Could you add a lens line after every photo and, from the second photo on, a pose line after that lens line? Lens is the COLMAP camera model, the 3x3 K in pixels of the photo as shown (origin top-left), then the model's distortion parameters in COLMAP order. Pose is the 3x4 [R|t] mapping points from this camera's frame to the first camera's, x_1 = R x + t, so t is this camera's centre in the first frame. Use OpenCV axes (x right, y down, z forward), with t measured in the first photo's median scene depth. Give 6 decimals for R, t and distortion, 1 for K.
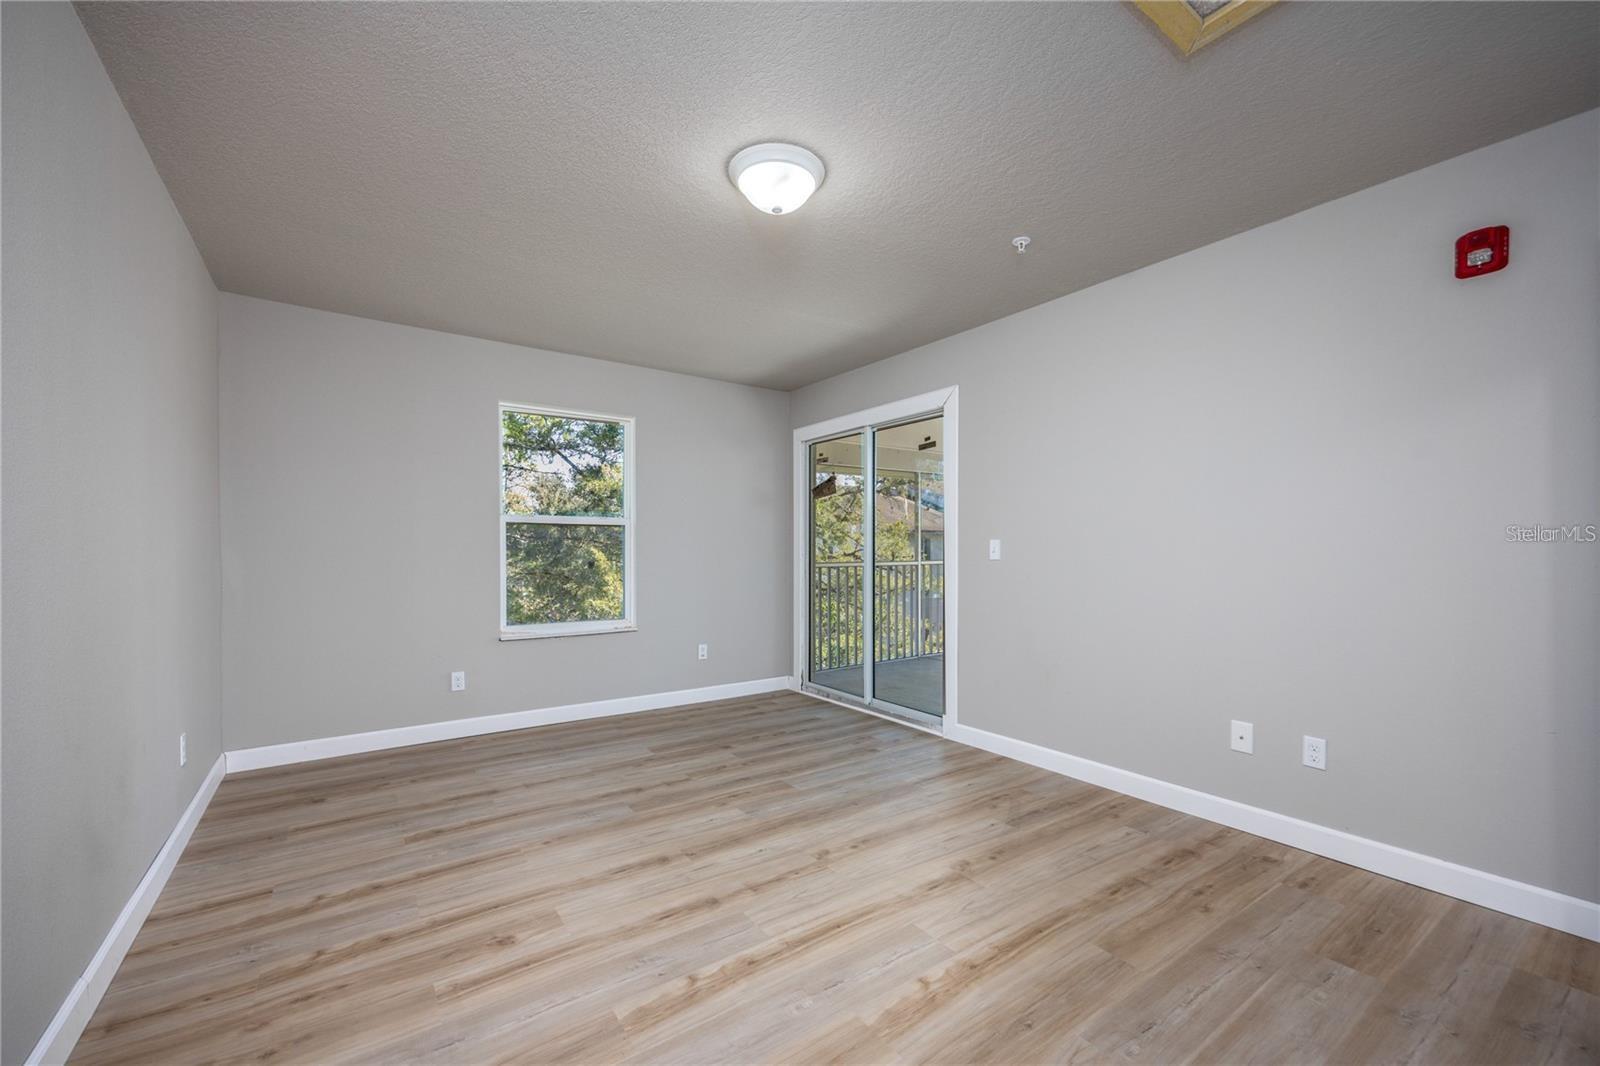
lens RADIAL K [[628.6, 0, 784.7], [0, 628.6, 542.8], [0, 0, 1]] dist [0.002871, -0.001123]
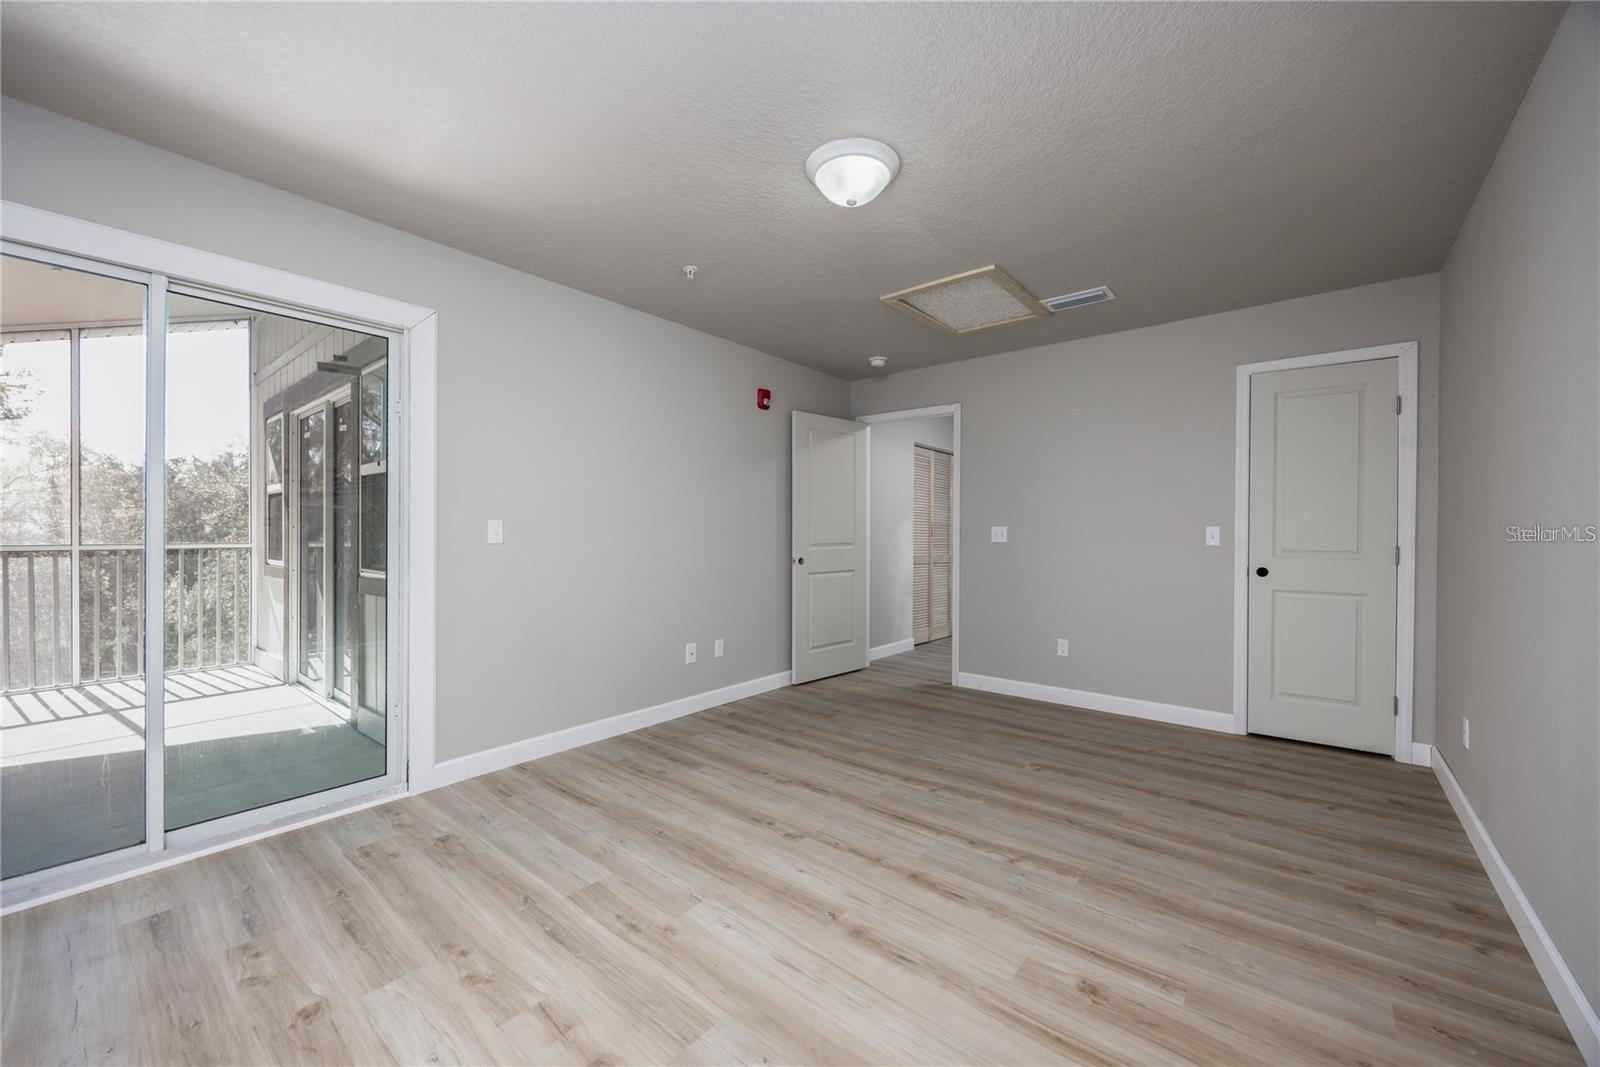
lens RADIAL K [[628.6, 0, 800.1], [0, 628.6, 532.6], [0, 0, 1]] dist [0.002871, -0.001123]
pose [[-0.280111, -0.000029, 0.959968, -0.784015], [-0.014195, 0.999891, -0.004111, 0.010425], [-0.959863, -0.014778, -0.280081, 1.100421]]
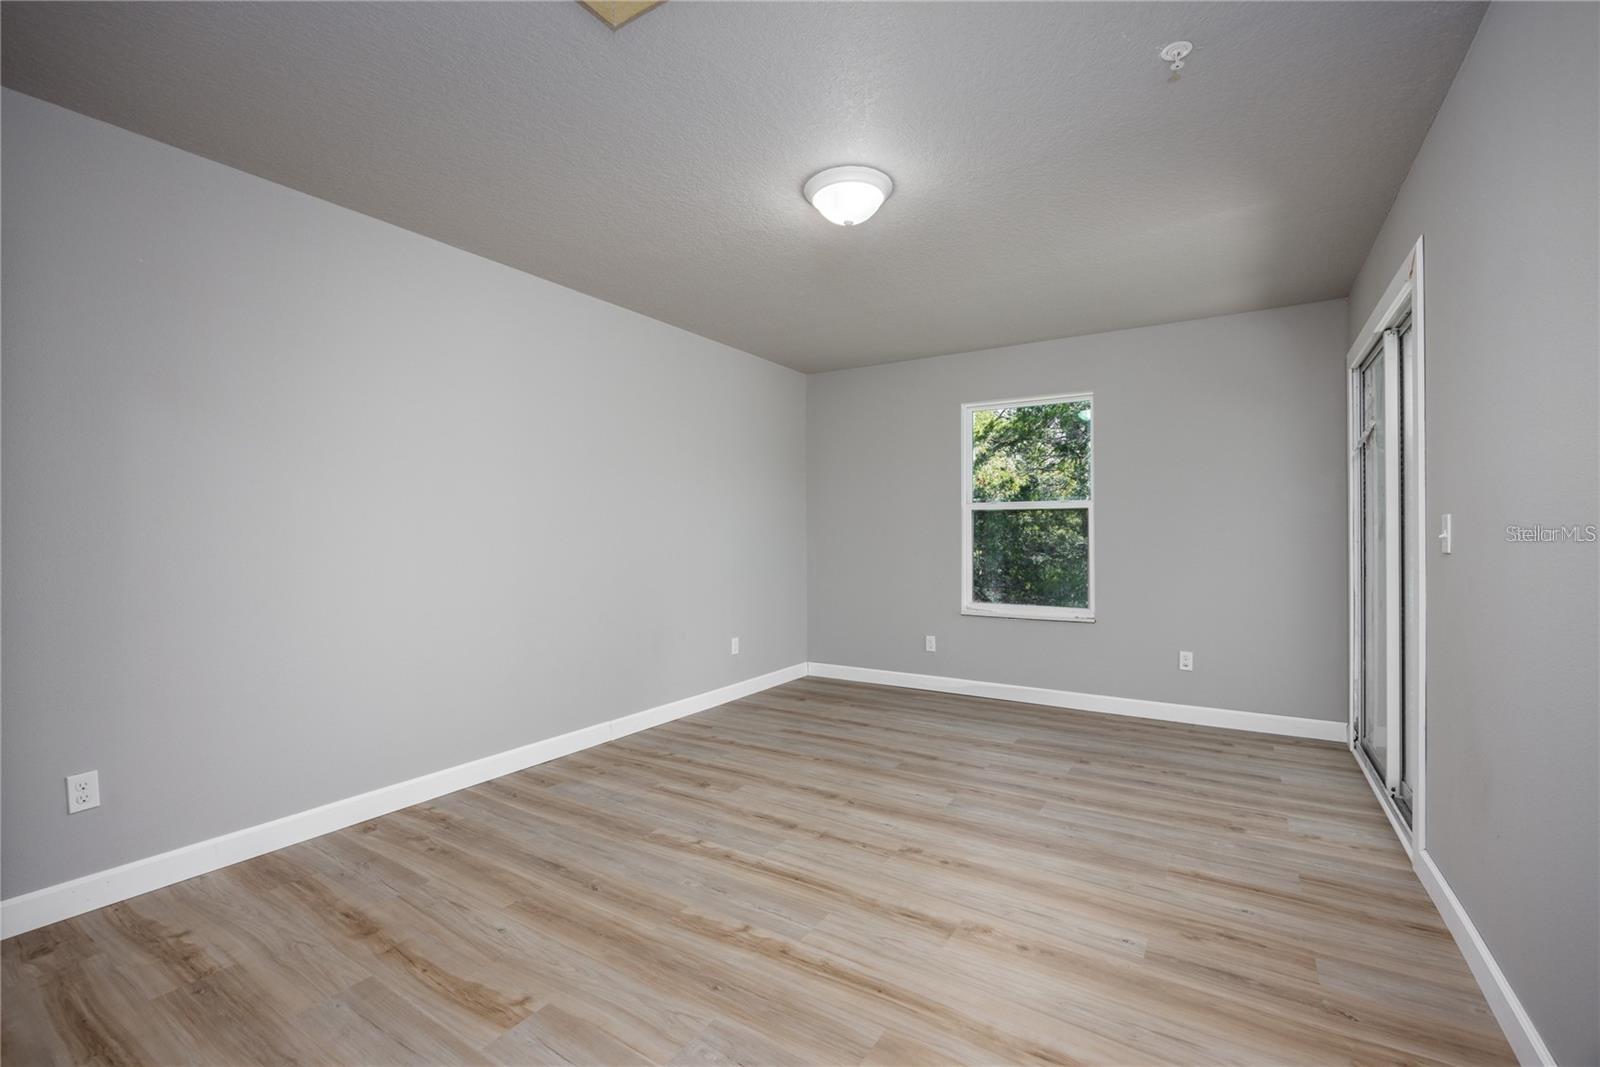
lens RADIAL K [[666.3, 0, 808.8], [0, 666.3, 535.2], [0, 0, 1]] dist [-0.013229, -0.000407]
pose [[0.407682, -0.001565, -0.913123, 0.803129], [0.015789, 0.999861, 0.005335, 0.000238], [0.912988, -0.016592, 0.407650, 0.383477]]
